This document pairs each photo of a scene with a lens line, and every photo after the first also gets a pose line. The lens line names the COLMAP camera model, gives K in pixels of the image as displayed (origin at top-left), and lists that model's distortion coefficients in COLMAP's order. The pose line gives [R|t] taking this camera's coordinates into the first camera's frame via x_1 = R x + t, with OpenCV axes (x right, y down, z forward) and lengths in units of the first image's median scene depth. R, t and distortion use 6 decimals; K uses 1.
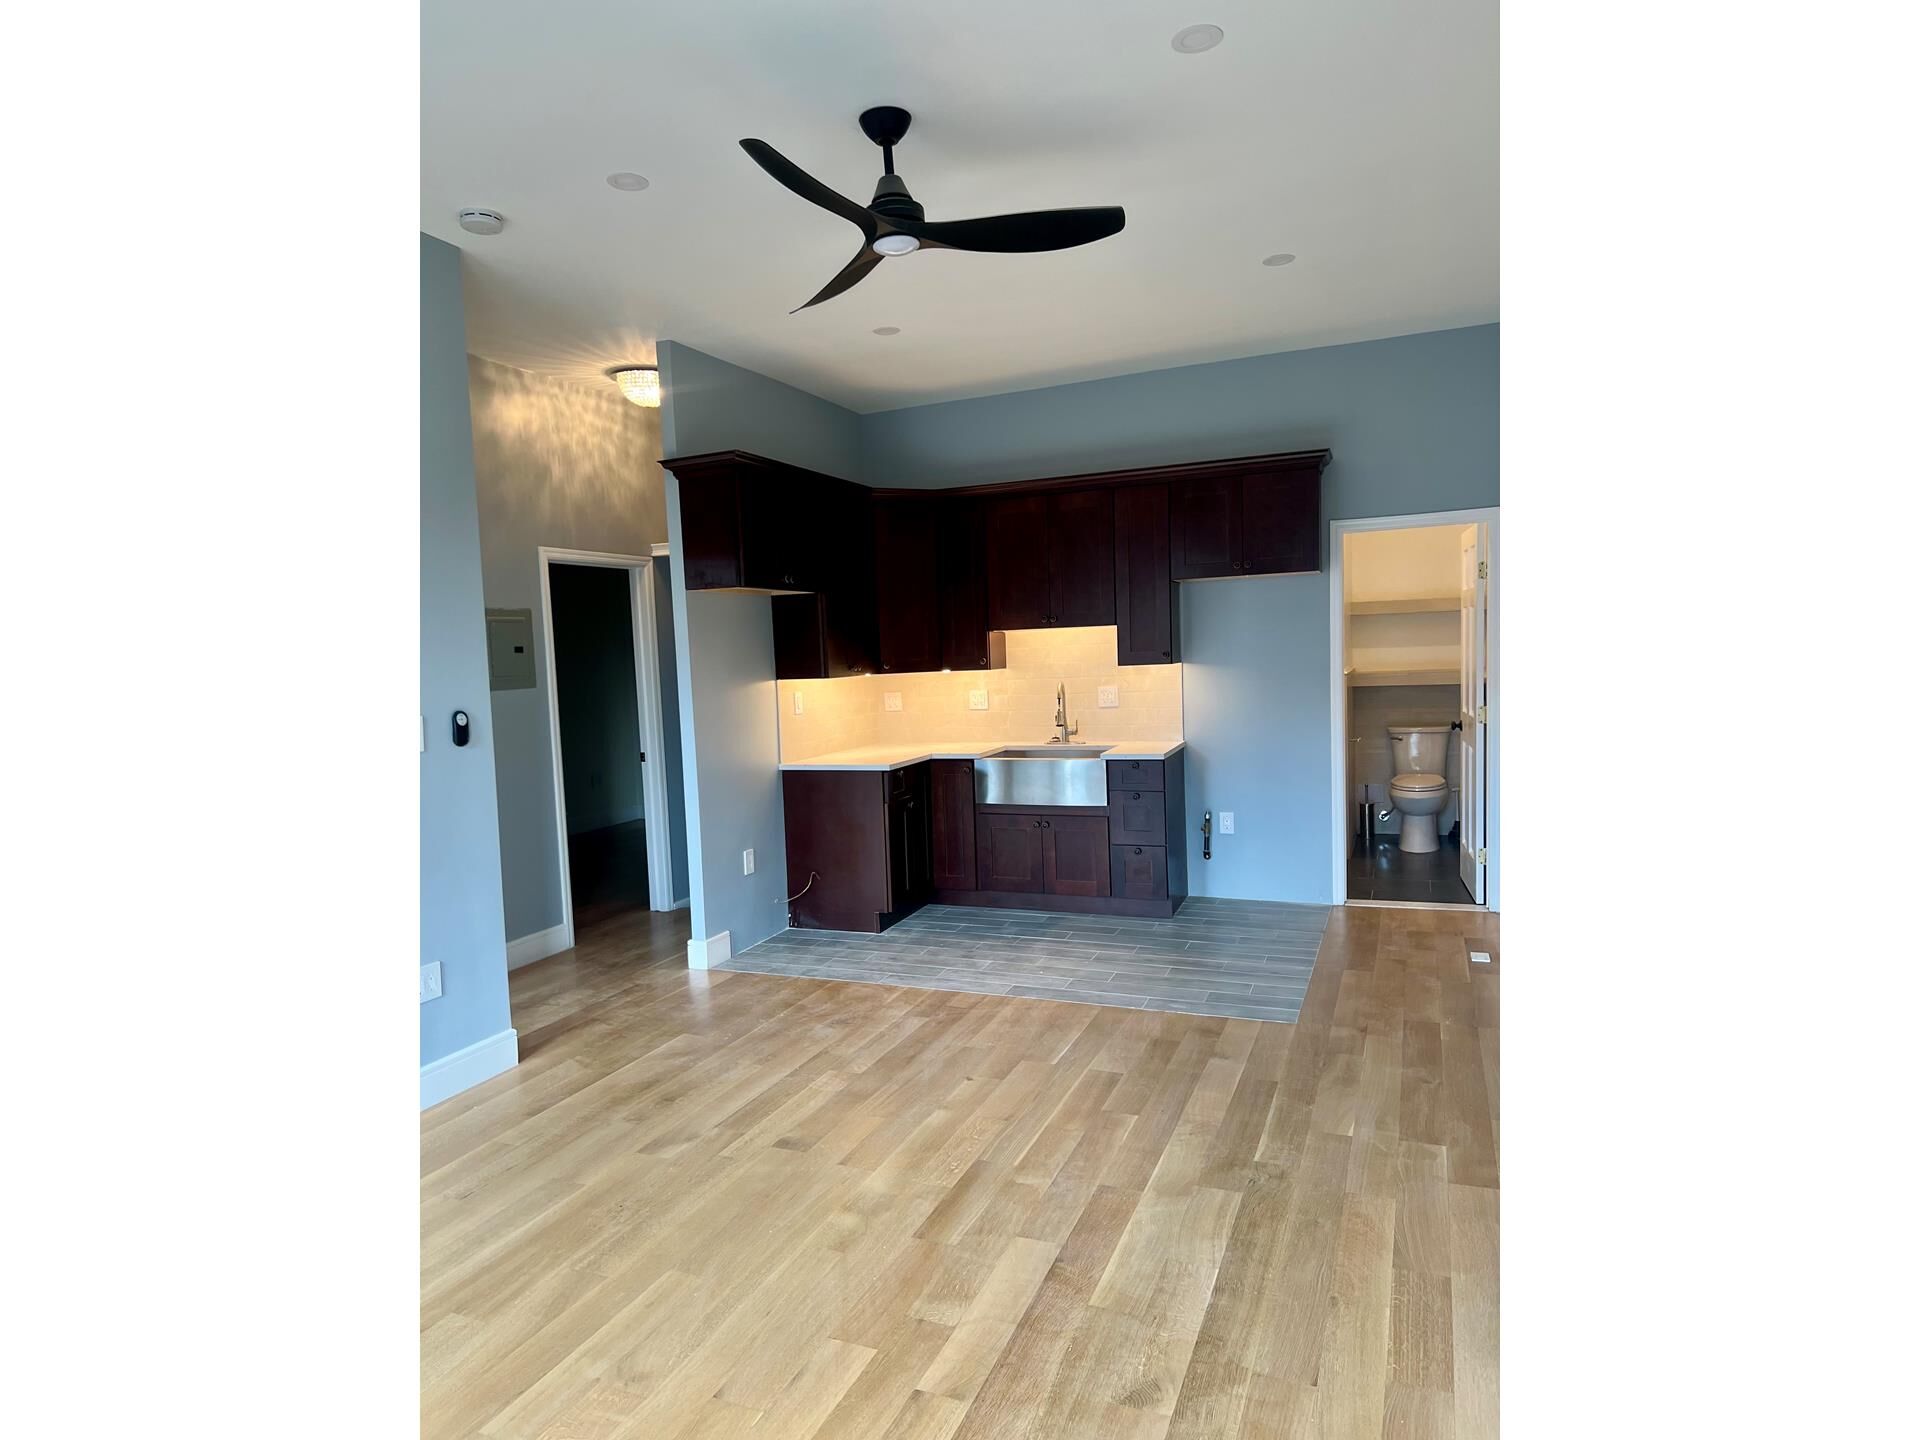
lens RADIAL K [[1070.2, 0, 960.0], [0, 1070.2, 720.0], [0, 0, 1]] dist [0.000197, -0.000060]
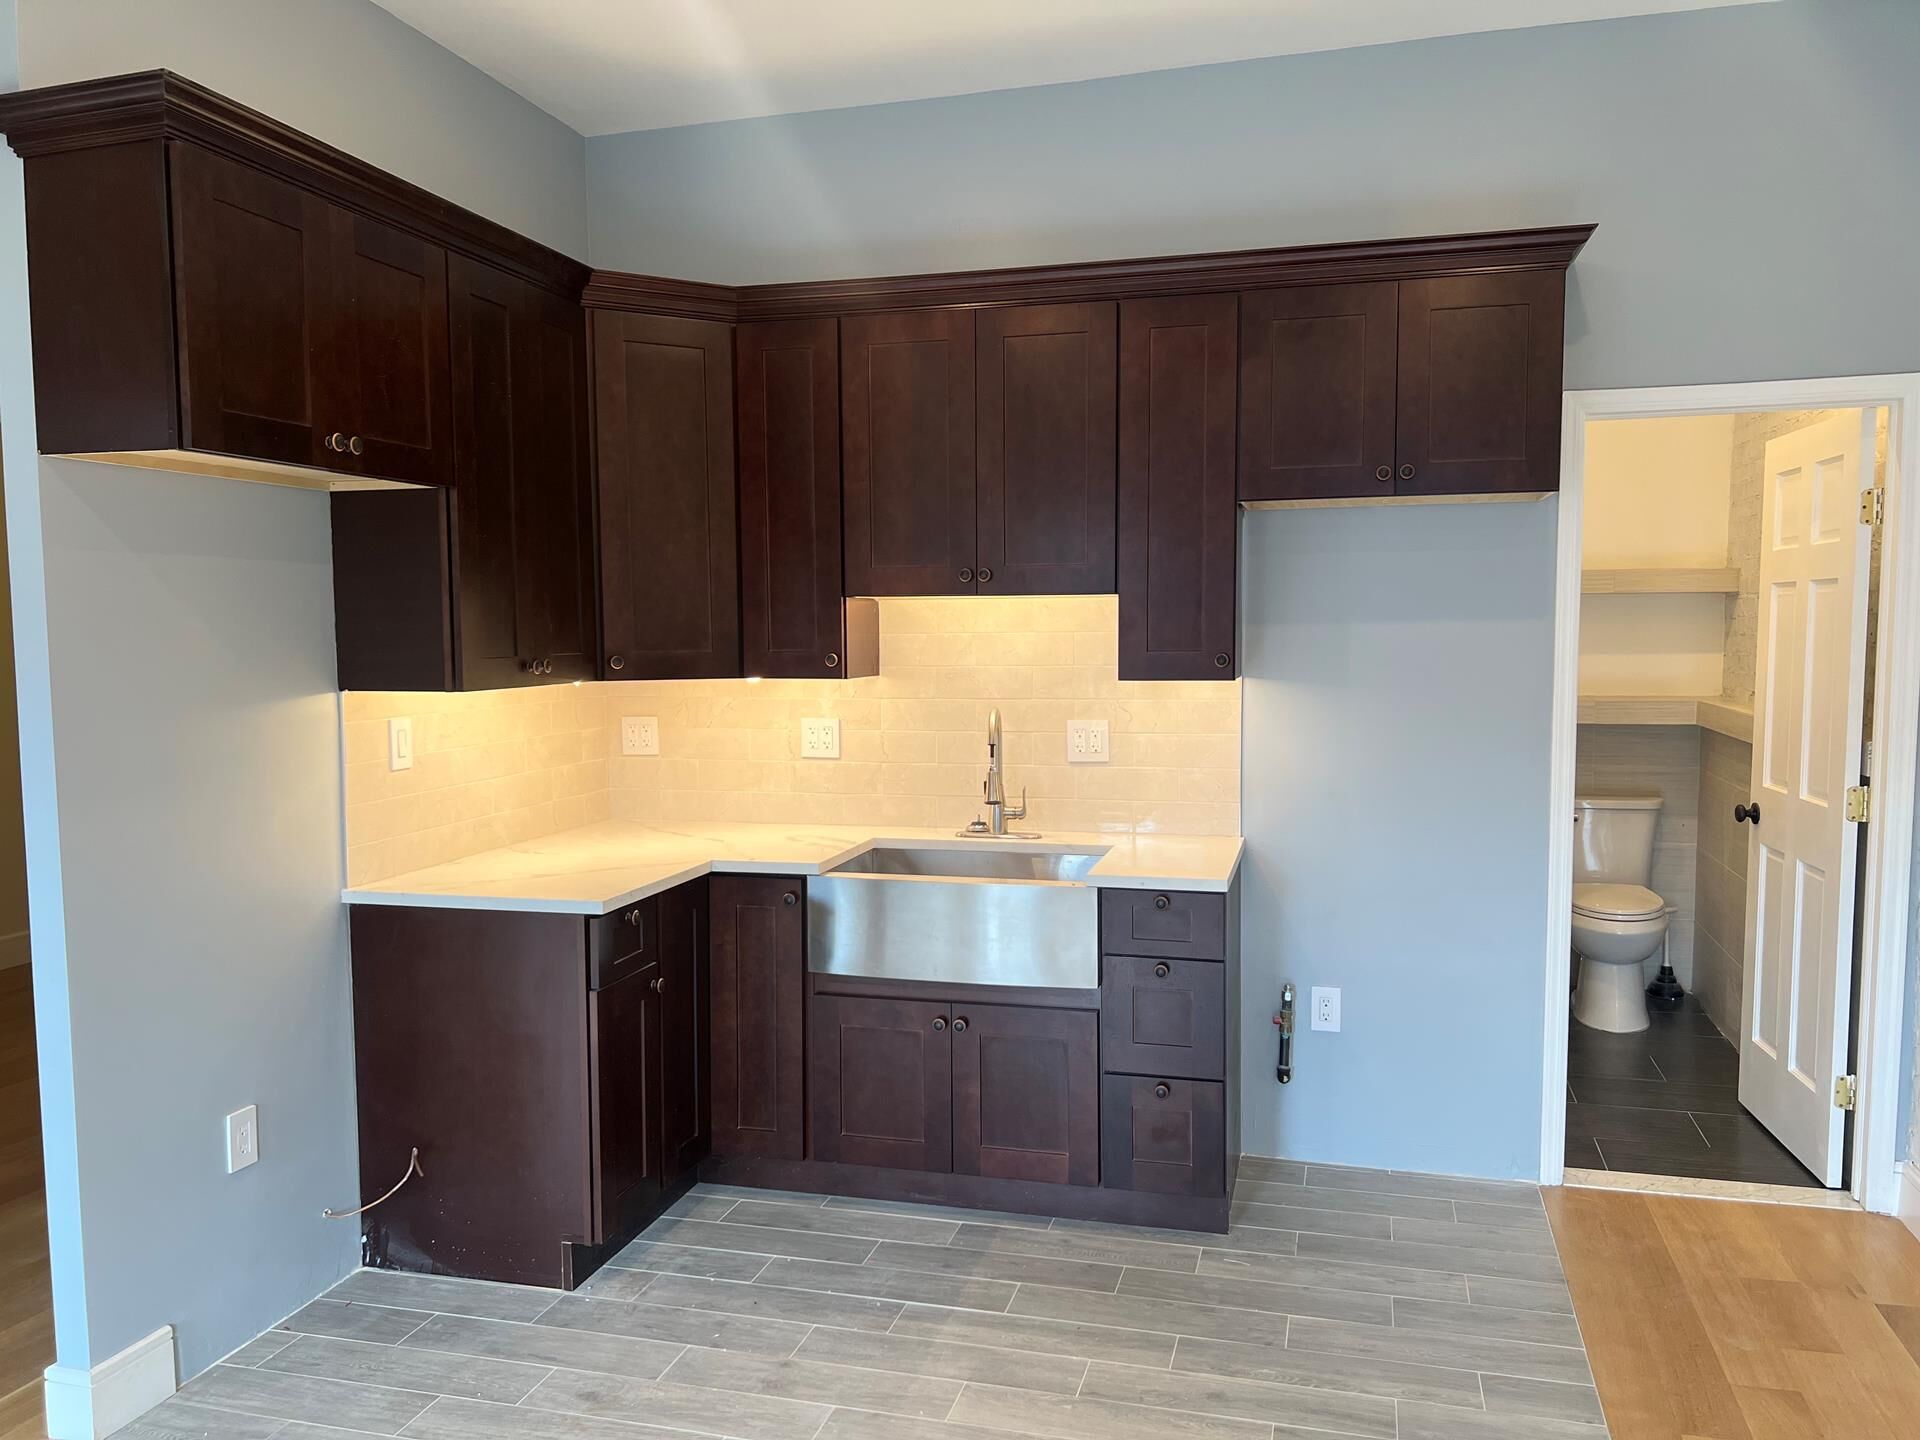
lens RADIAL K [[1360.0, 0, 960.0], [0, 1360.0, 720.0], [0, 0, 1]] dist [0.003602, 0.000203]
pose [[0.992032, 0.026999, 0.123060, 0.005080], [-0.026984, 0.999634, -0.001787, -0.030737], [-0.123063, -0.001548, 0.992398, 0.422916]]
